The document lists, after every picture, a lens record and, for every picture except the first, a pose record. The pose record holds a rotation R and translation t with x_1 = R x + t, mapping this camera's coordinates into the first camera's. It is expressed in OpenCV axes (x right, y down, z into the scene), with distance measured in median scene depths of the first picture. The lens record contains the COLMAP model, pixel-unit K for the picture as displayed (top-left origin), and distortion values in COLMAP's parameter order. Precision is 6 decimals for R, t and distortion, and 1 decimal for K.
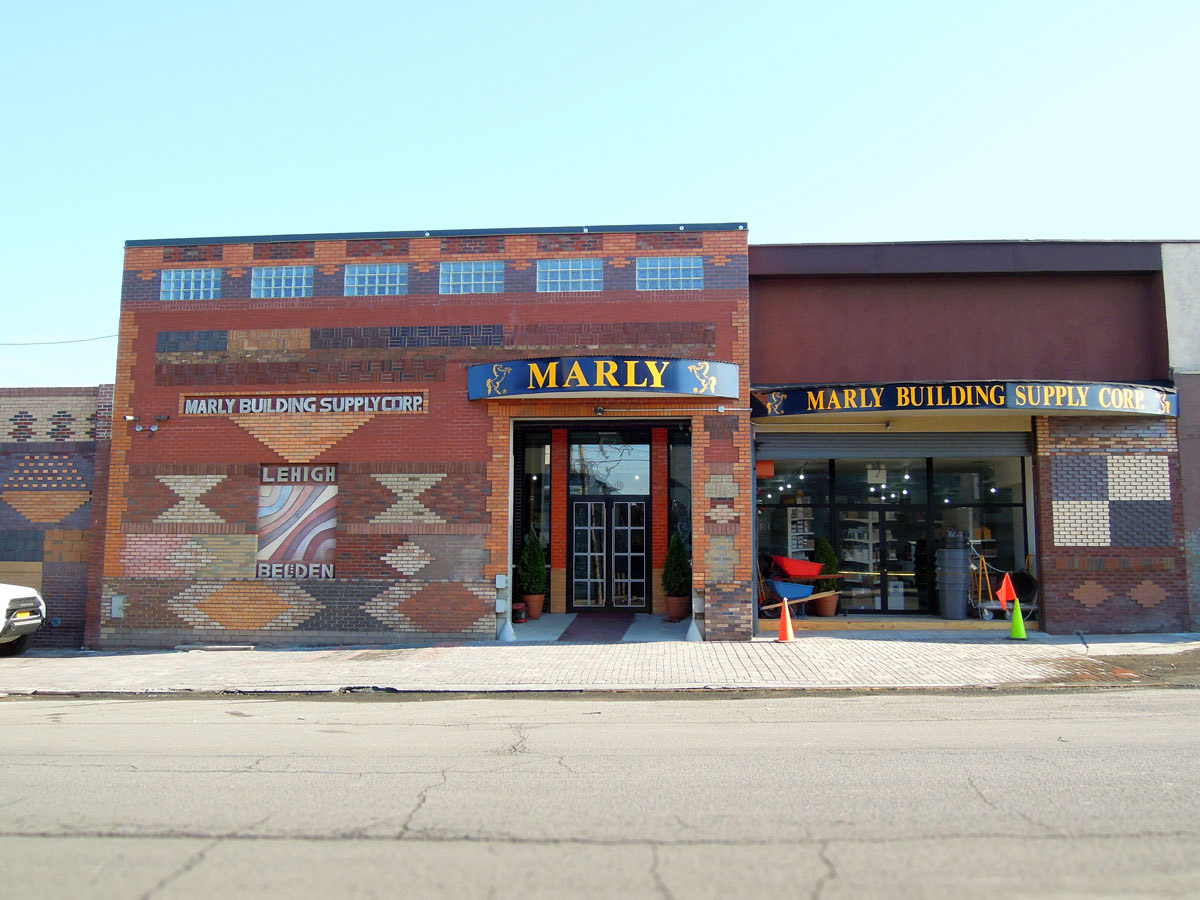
lens RADIAL K [[885.3, 0, 599.5], [0, 885.3, 453.2], [0, 0, 1]] dist [-0.027416, -0.001050]
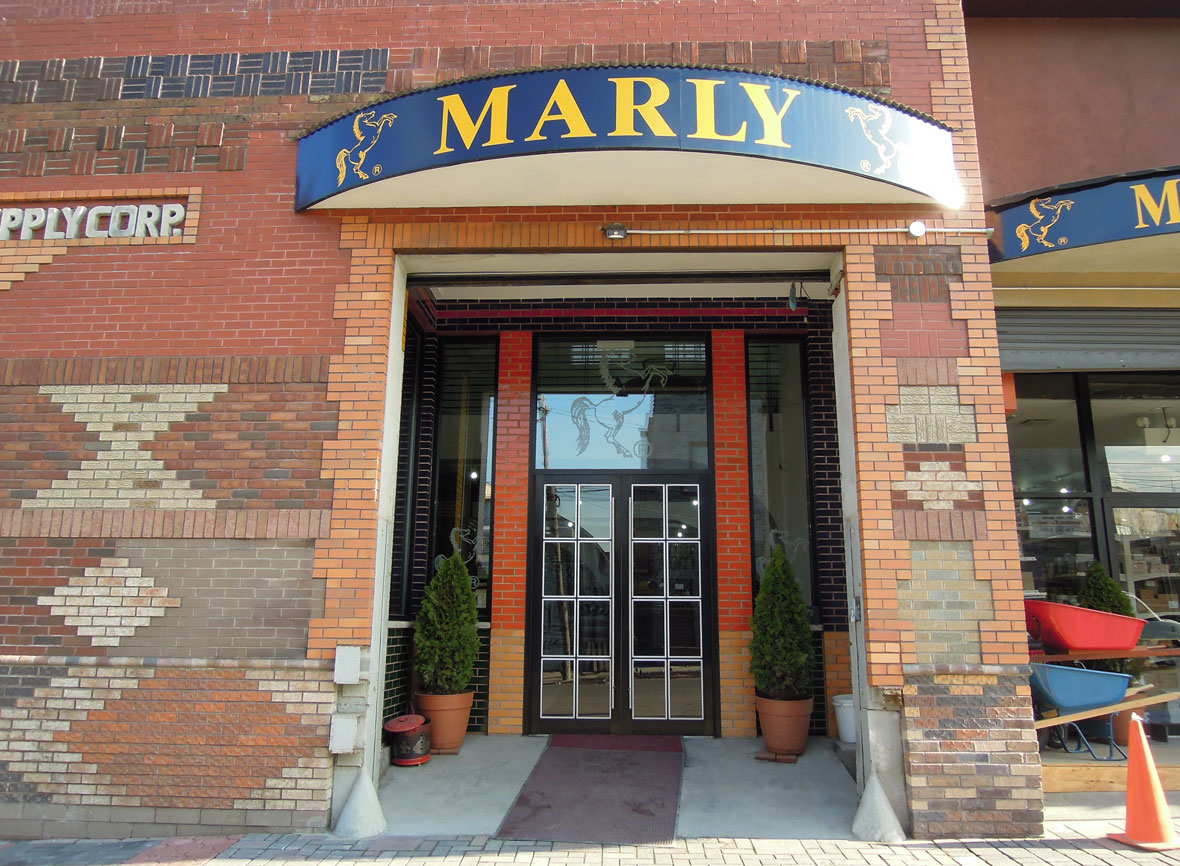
lens RADIAL K [[809.3, 0, 590.0], [0, 809.3, 433.0], [0, 0, 1]] dist [-0.016362, -0.001467]
pose [[0.999092, 0.013128, 0.040525, -0.025299], [-0.008544, 0.993752, -0.111284, 0.084367], [-0.041733, 0.110837, 0.992962, 0.643317]]
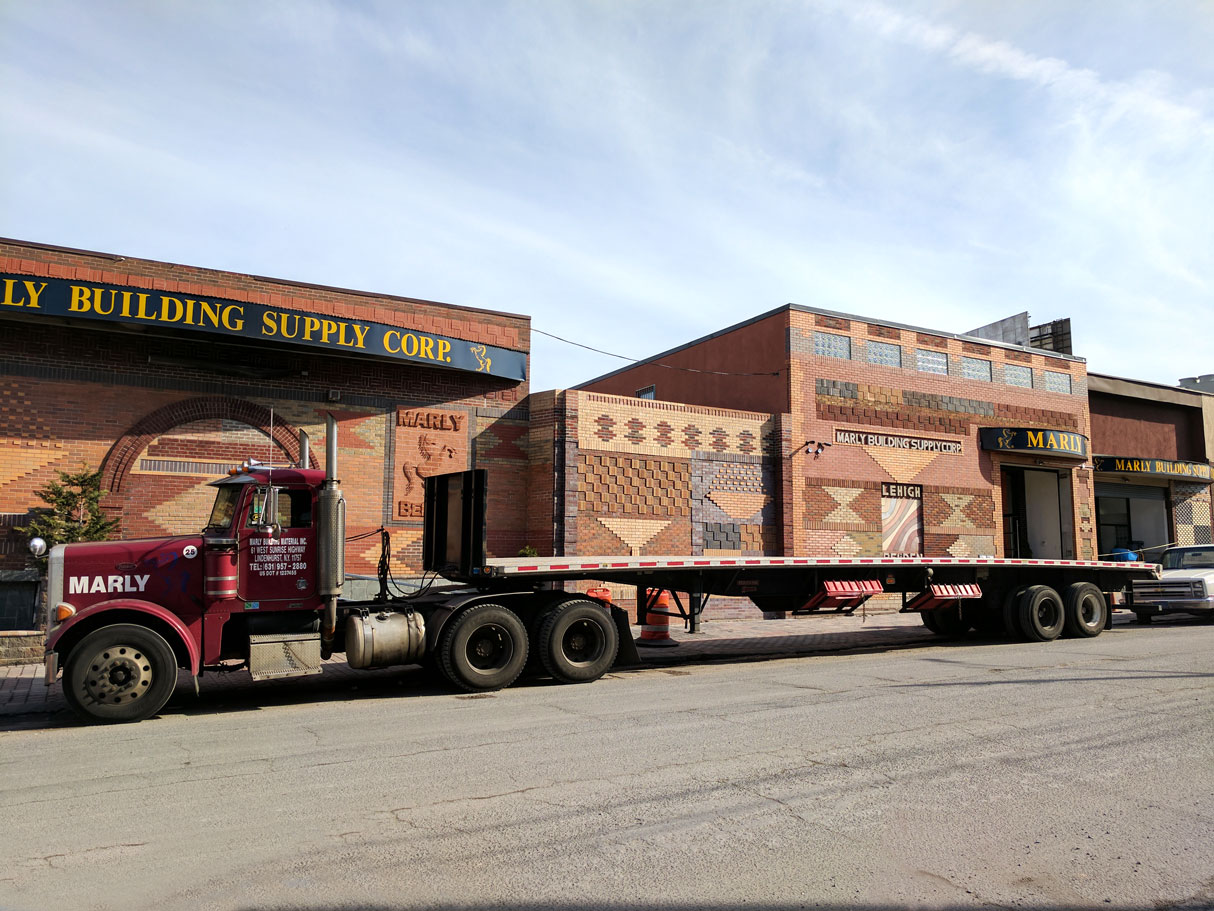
lens RADIAL K [[902.3, 0, 607.0], [0, 902.3, 455.5], [0, 0, 1]] dist [-0.006195, 0.000544]
pose [[0.835880, 0.070063, 0.544423, -1.591368], [-0.065199, 0.997472, -0.028263, 0.040080], [-0.545027, -0.011871, 0.838335, 0.028184]]
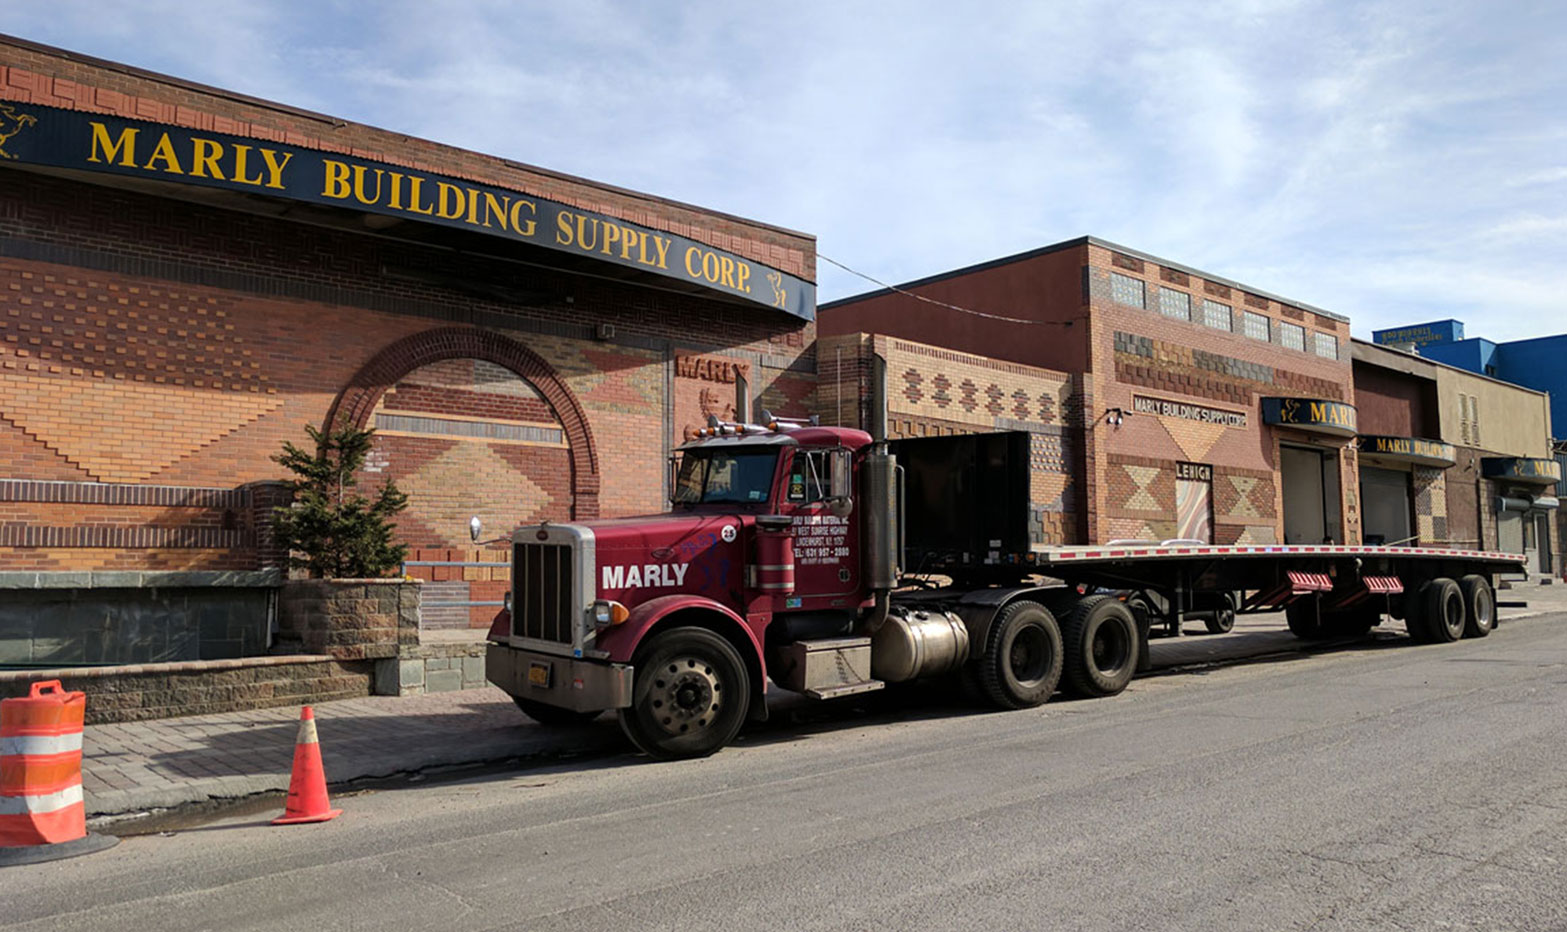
lens RADIAL K [[1225.4, 0, 783.5], [0, 1225.4, 466.0], [0, 0, 1]] dist [0.000419, -0.008145]
pose [[0.689611, 0.061725, 0.721544, -1.957709], [-0.071620, 0.997289, -0.016863, 0.085210], [-0.720629, -0.040048, 0.692163, 0.265756]]
